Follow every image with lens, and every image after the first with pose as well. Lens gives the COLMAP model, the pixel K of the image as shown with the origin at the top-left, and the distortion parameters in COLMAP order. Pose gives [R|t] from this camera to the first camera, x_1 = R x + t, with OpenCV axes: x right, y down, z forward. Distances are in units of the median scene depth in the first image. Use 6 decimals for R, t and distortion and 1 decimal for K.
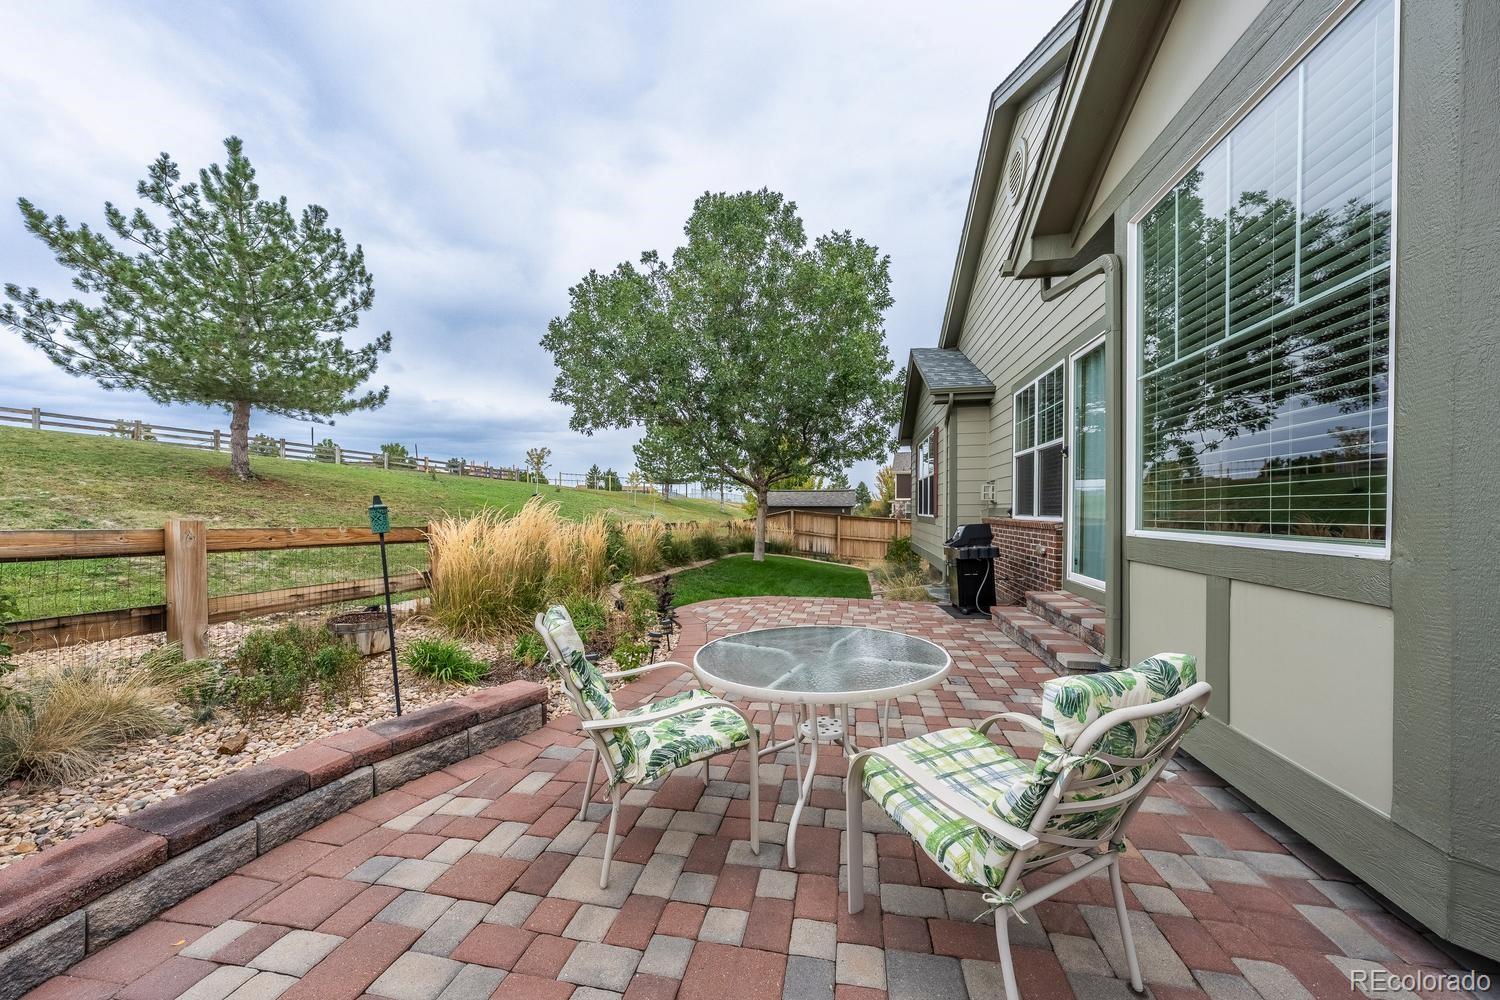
lens RADIAL K [[511.1, 0, 743.8], [0, 511.1, 512.4], [0, 0, 1]] dist [-0.000751, 0.000266]
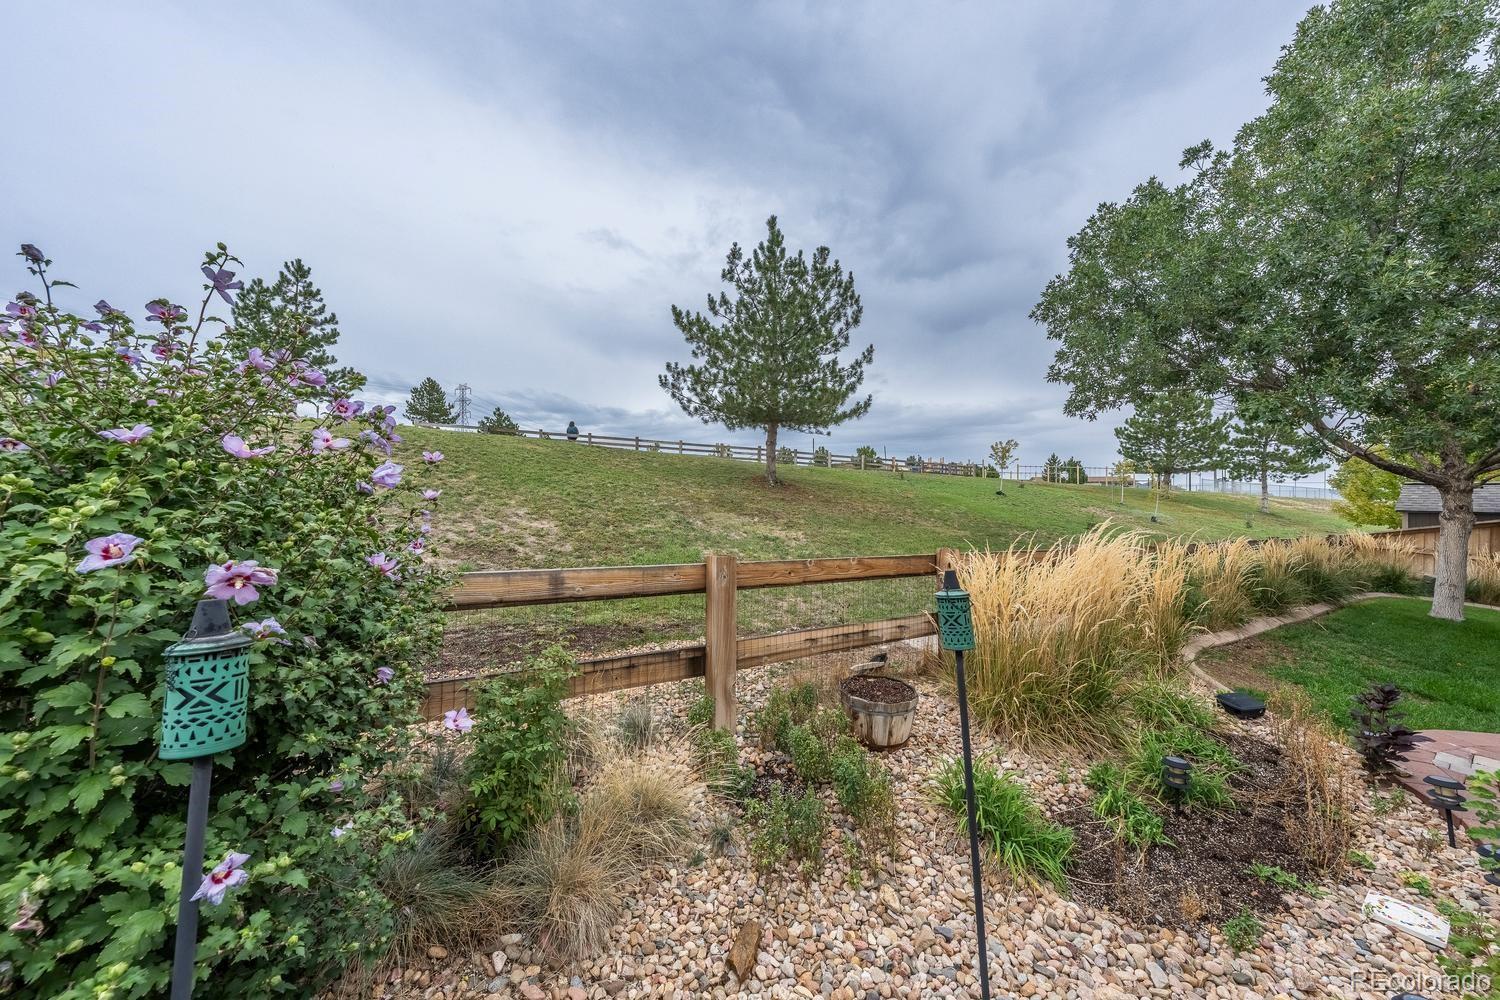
lens RADIAL K [[511.1, 0, 743.8], [0, 511.1, 512.4], [0, 0, 1]] dist [-0.000751, 0.000266]
pose [[0.672950, 0.024993, -0.739266, -0.088173], [-0.016824, 0.999688, 0.018483, -0.017389], [0.739497, 0.000000, 0.673160, 0.092911]]
